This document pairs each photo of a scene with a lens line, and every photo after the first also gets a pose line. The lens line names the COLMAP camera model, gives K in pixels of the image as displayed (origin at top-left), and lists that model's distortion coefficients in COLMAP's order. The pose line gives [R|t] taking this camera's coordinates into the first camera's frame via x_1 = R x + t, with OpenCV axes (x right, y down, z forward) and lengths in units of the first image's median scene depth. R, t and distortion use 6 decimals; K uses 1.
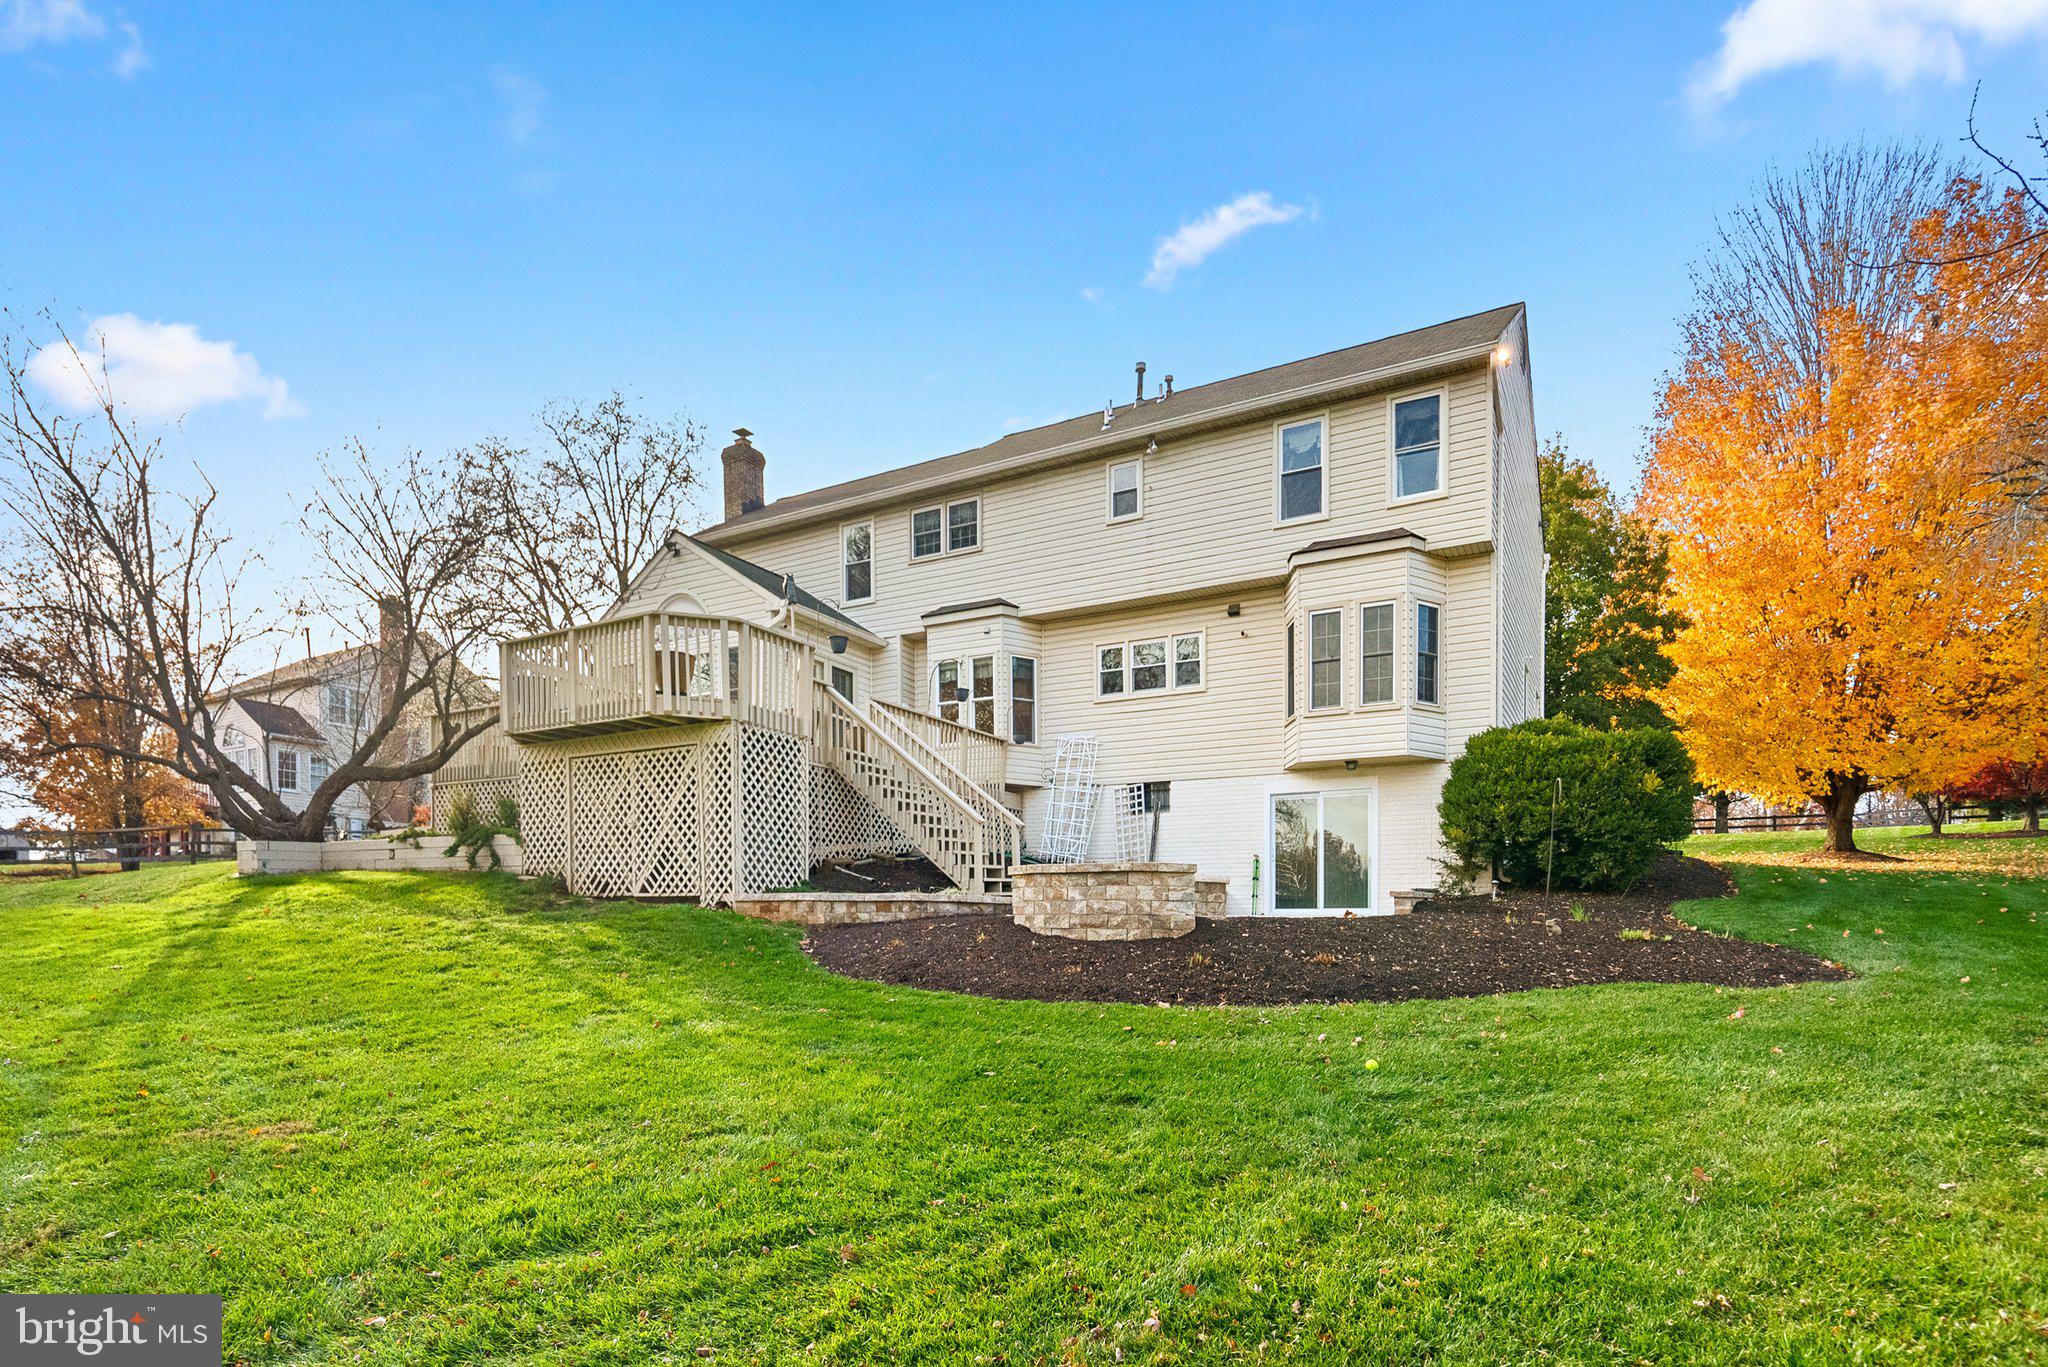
lens RADIAL K [[939.8, 0, 1013.9], [0, 939.8, 667.6], [0, 0, 1]] dist [-0.002064, 0.000496]
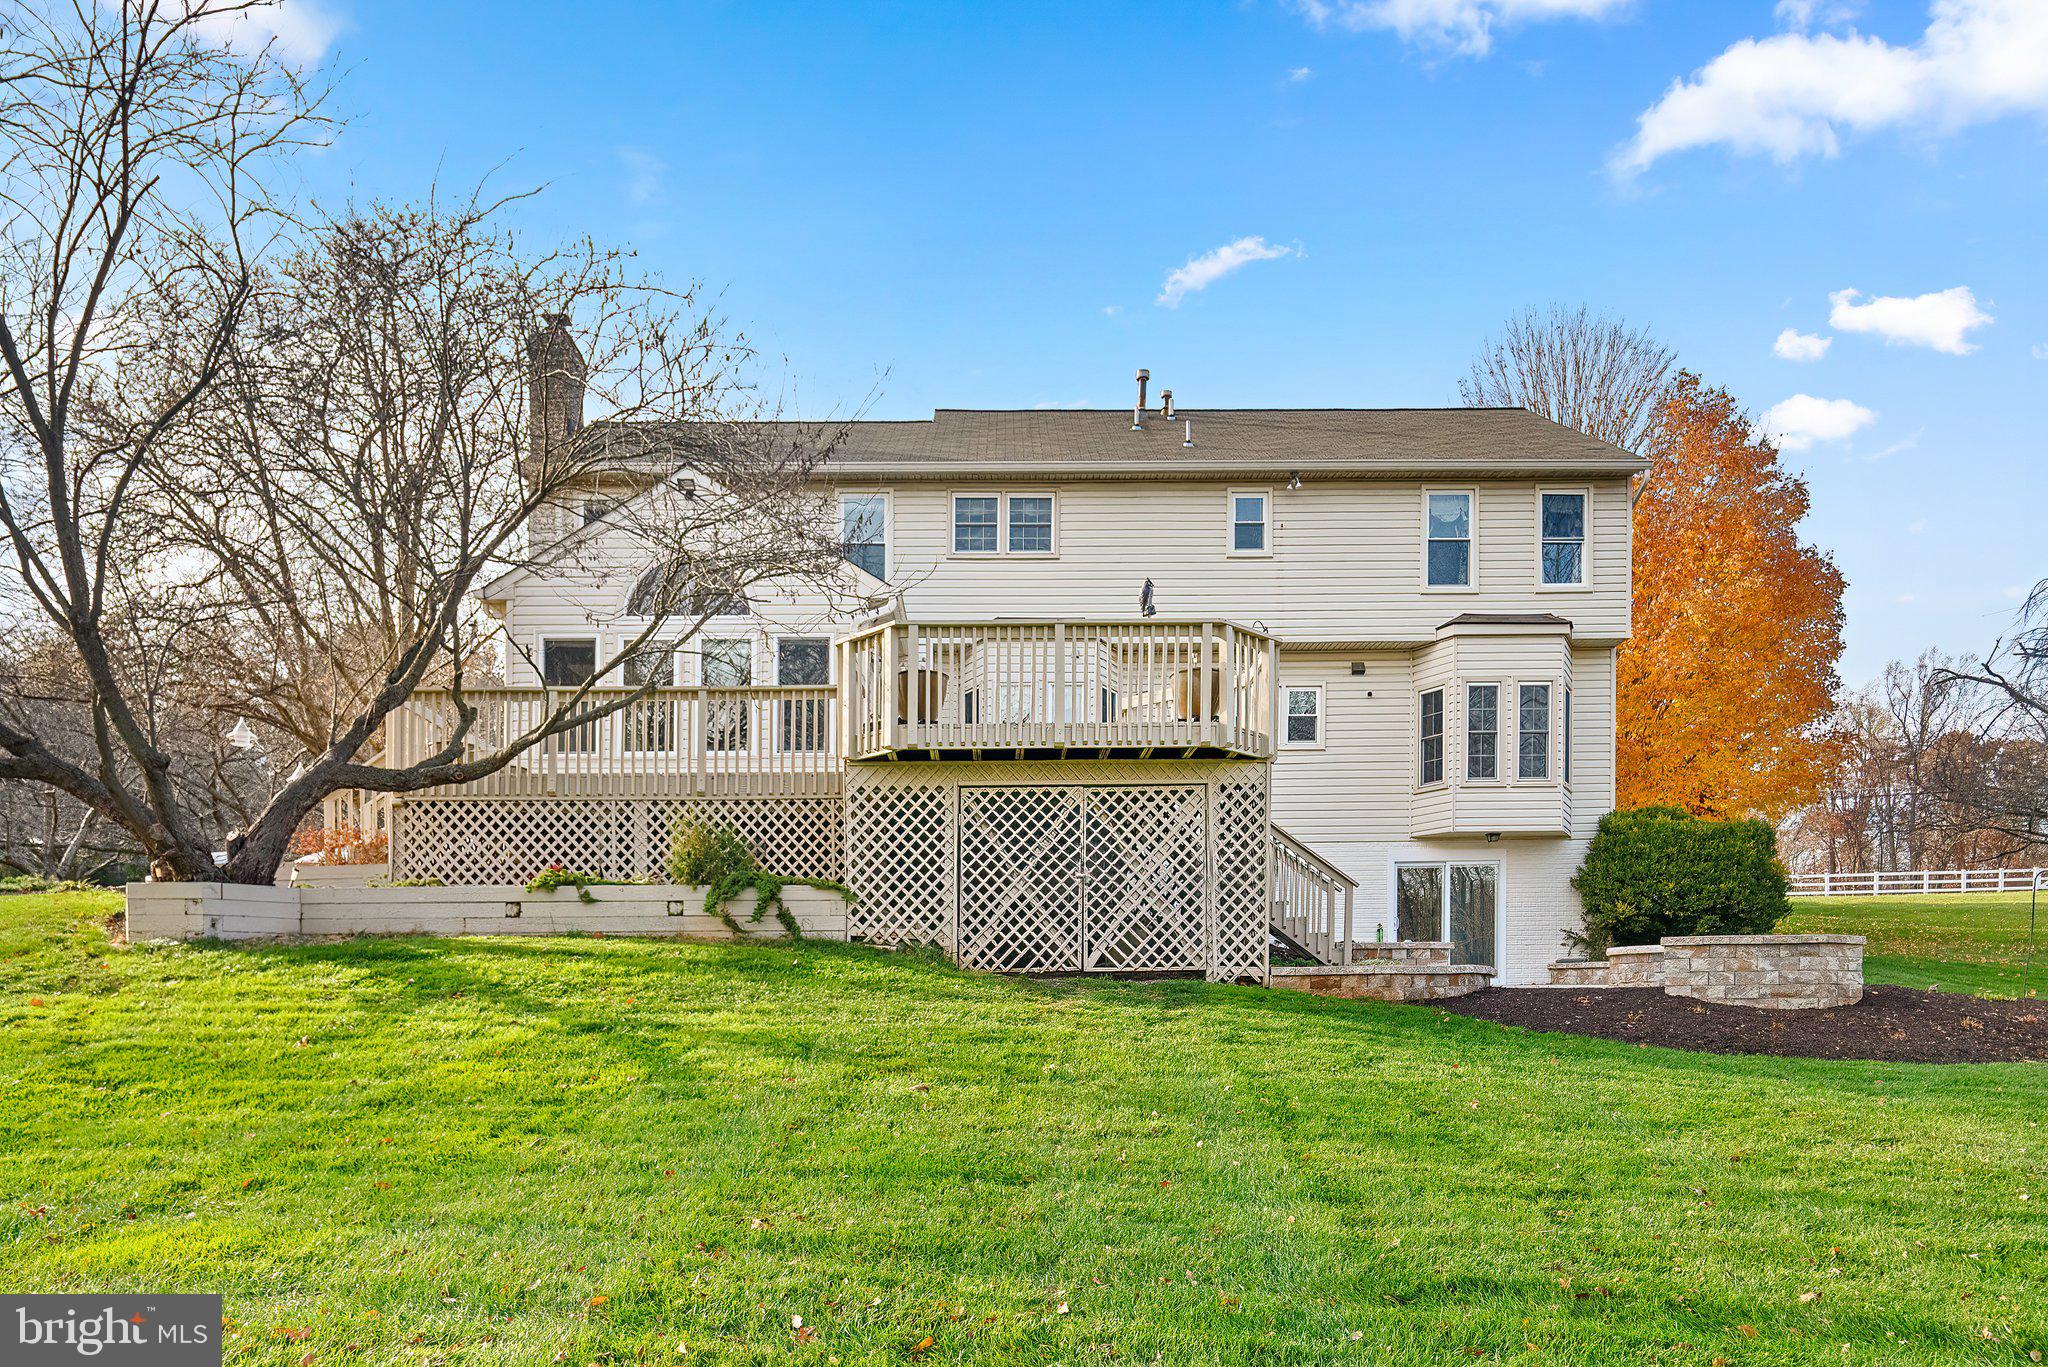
lens RADIAL K [[1136.3, 0, 1023.6], [0, 1136.3, 662.8], [0, 0, 1]] dist [0.005503, 0.001366]
pose [[0.883420, 0.115034, 0.454243, -0.679647], [-0.103596, 0.993358, -0.050086, 0.030734], [-0.456987, -0.002811, 0.889469, 0.136422]]
